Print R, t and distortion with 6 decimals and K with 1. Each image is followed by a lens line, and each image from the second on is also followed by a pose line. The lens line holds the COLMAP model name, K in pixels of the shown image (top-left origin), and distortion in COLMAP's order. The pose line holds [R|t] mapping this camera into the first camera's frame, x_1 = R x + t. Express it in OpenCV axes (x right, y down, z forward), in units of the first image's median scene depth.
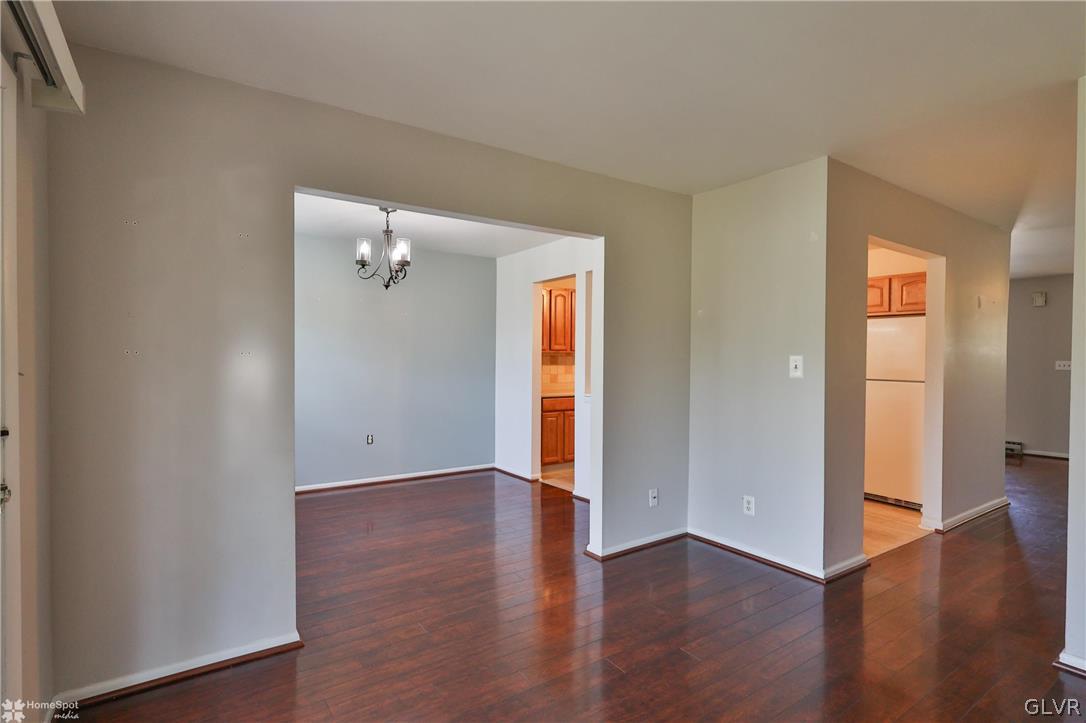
lens RADIAL K [[528.7, 0, 537.7], [0, 528.7, 362.8], [0, 0, 1]] dist [0.003973, 0.001391]
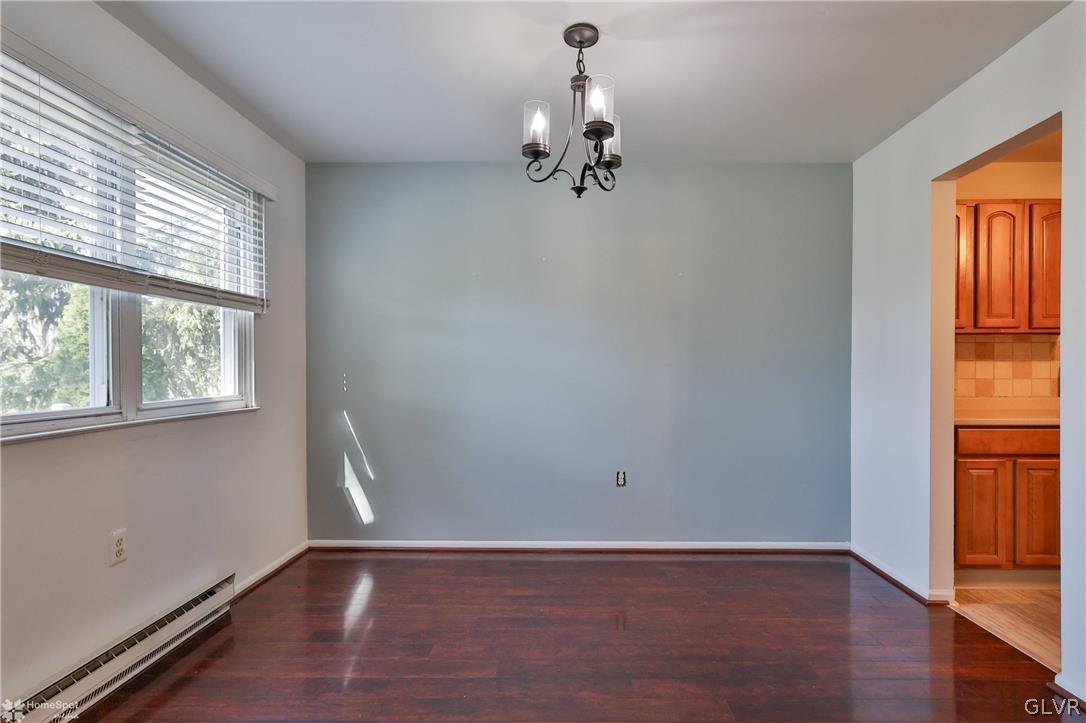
lens RADIAL K [[566.7, 0, 565.2], [0, 566.7, 371.4], [0, 0, 1]] dist [0.005525, -0.000041]
pose [[0.828806, -0.003066, -0.559528, 0.002898], [-0.000641, 0.999979, -0.006428, 0.020695], [0.559536, 0.005686, 0.828786, 0.377042]]
